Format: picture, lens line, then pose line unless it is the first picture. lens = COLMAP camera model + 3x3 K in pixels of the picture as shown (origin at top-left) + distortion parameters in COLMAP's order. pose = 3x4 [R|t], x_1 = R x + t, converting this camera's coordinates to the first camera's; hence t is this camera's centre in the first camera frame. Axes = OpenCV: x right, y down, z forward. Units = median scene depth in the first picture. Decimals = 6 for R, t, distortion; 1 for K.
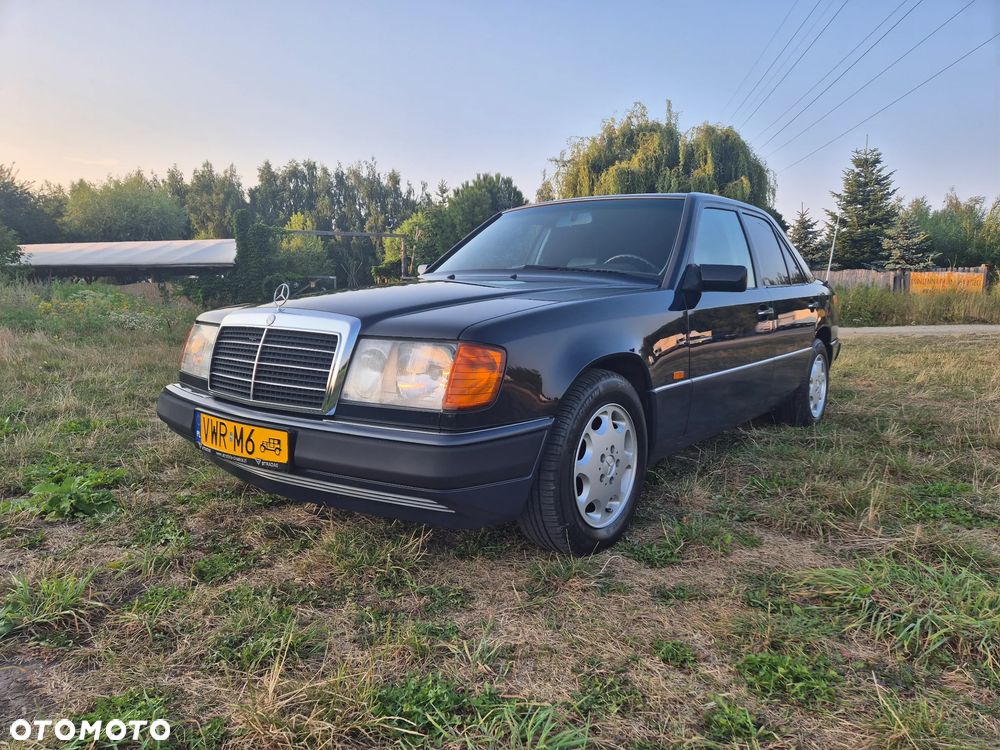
lens RADIAL K [[665.9, 0, 493.8], [0, 665.9, 375.3], [0, 0, 1]] dist [0.067865, -0.059951]
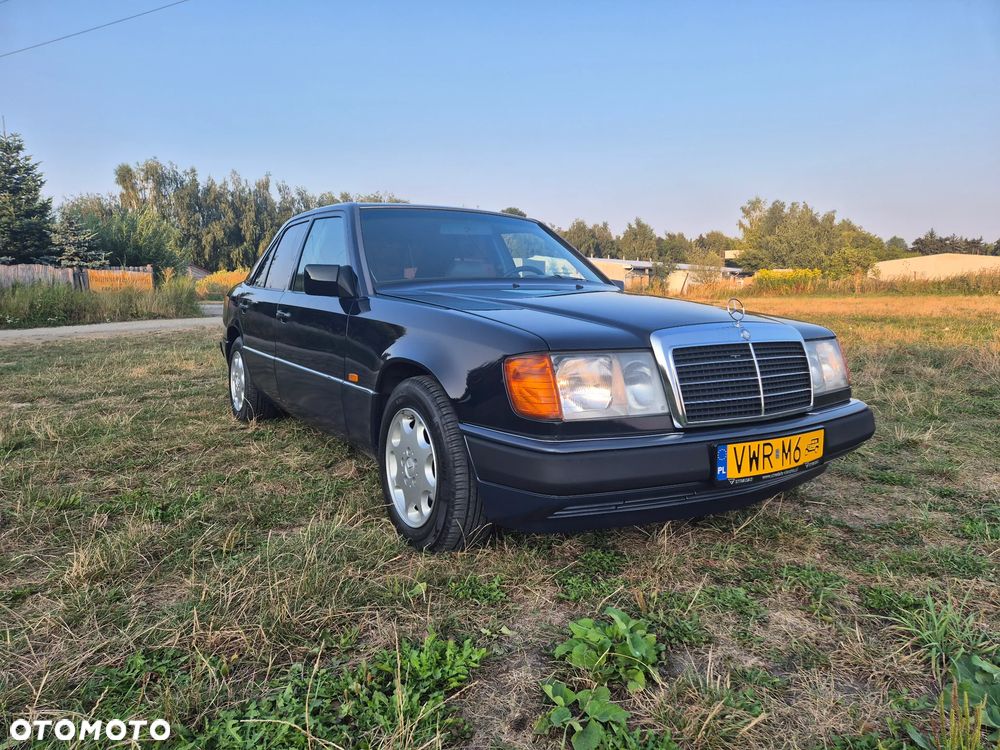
lens RADIAL K [[665.9, 0, 501.2], [0, 665.9, 378.6], [0, 0, 1]] dist [0.067865, -0.059951]
pose [[0.324155, -0.122429, 0.938048, -0.112426], [0.111172, 0.989649, 0.090747, -0.012178], [-0.939449, 0.074868, 0.334410, 0.080316]]
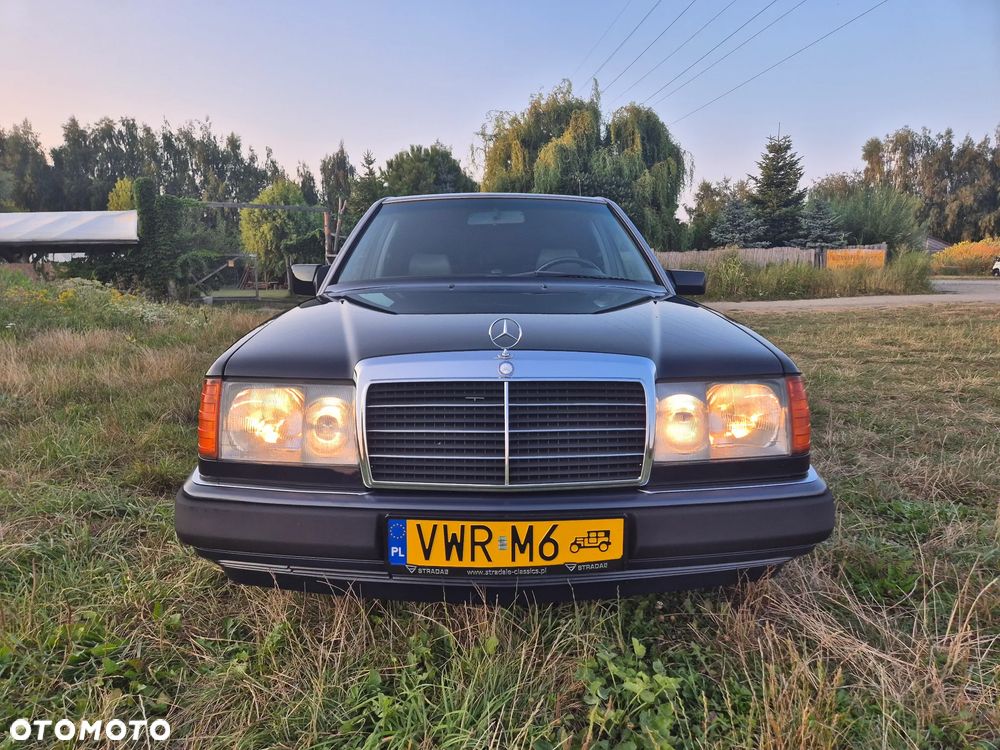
lens RADIAL K [[665.9, 0, 492.6], [0, 665.9, 381.9], [0, 0, 1]] dist [0.067865, -0.059951]
pose [[0.968291, -0.051664, 0.244425, -0.159764], [0.039920, 0.997809, 0.052763, -0.011266], [-0.246615, -0.041333, 0.968232, 0.034634]]
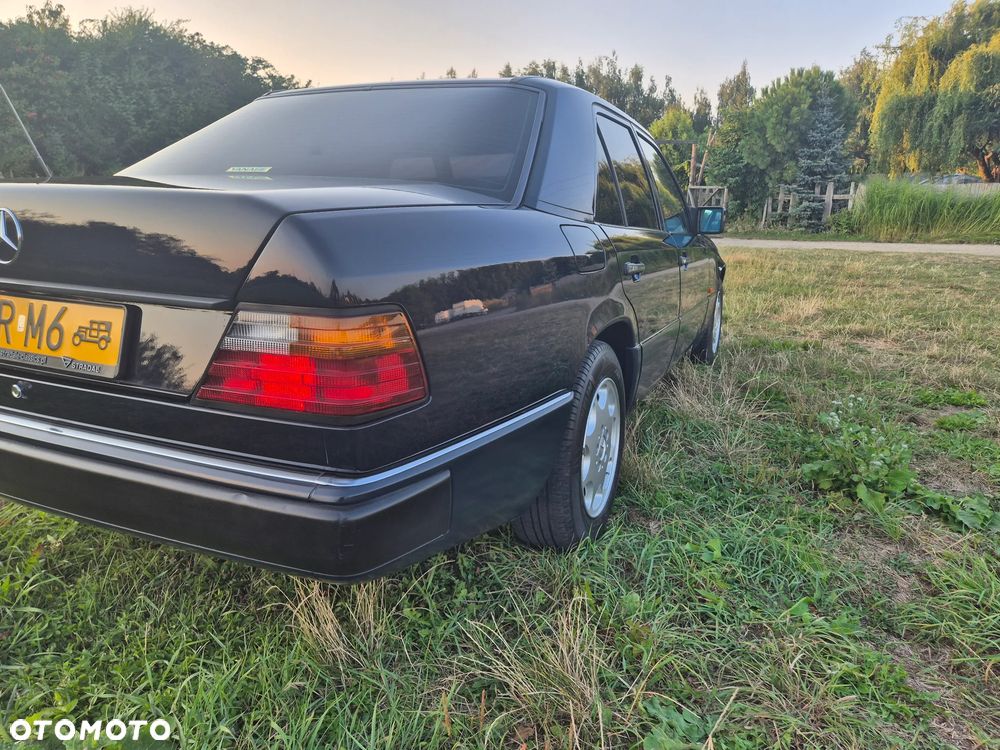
lens RADIAL K [[665.9, 0, 497.4], [0, 665.9, 374.9], [0, 0, 1]] dist [0.067865, -0.059951]
pose [[0.955812, 0.072665, -0.284857, -0.112249], [-0.033430, 0.989551, 0.140257, -0.004203], [0.292072, -0.124537, 0.948253, -0.044112]]
